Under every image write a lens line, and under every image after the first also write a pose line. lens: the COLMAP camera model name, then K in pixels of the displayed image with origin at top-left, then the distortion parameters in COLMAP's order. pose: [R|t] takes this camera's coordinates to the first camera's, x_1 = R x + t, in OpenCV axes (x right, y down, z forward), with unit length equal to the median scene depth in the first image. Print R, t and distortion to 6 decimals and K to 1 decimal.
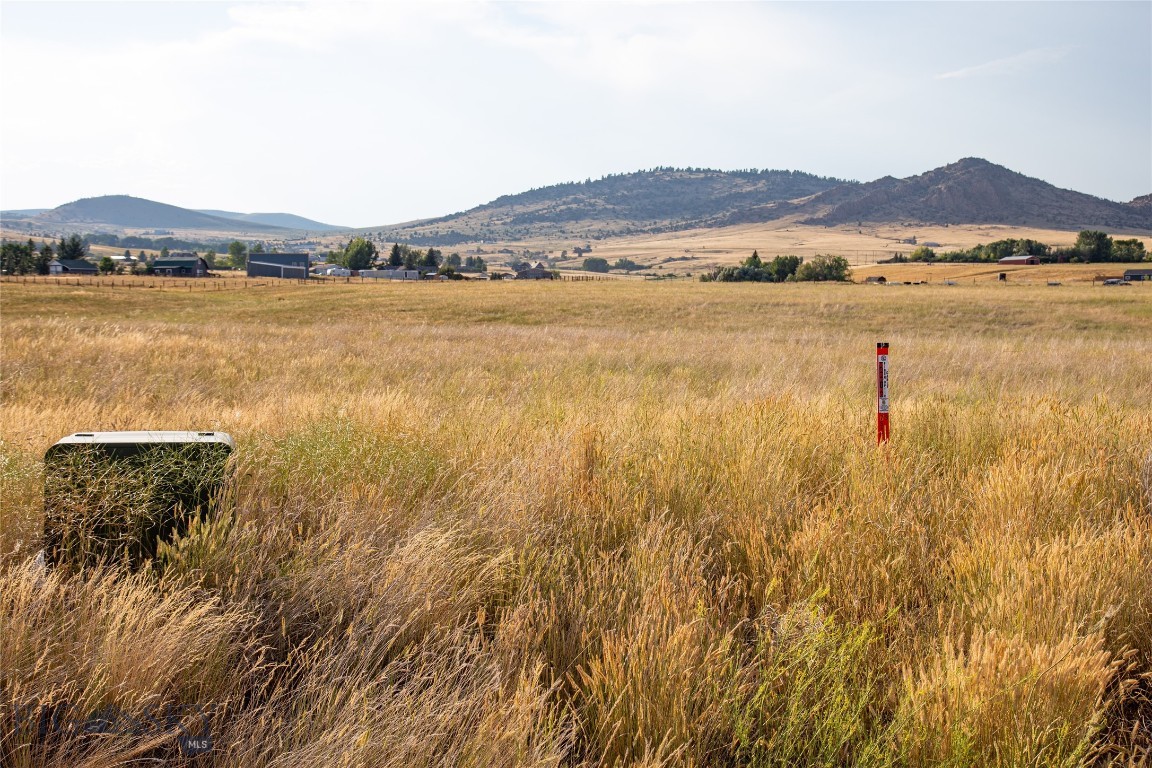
lens RADIAL K [[1275.1, 0, 577.3], [0, 1275.1, 379.1], [0, 0, 1]] dist [0.089419, 0.000000]
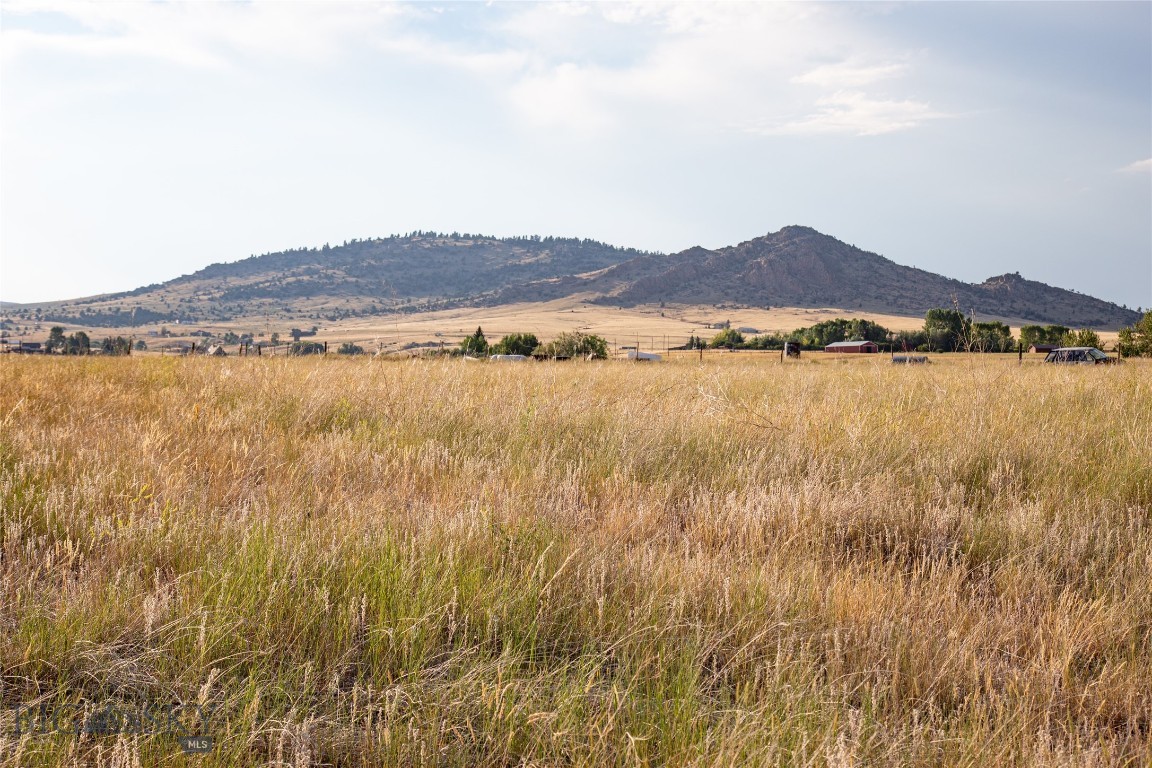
lens RADIAL K [[1275.1, 0, 576.2], [0, 1275.1, 387.8], [0, 0, 1]] dist [0.089419, 0.000000]
pose [[0.994072, 0.003772, 0.108659, 0.079369], [0.003847, 0.997552, -0.069826, -0.013988], [-0.108657, 0.069830, 0.991624, 0.218580]]
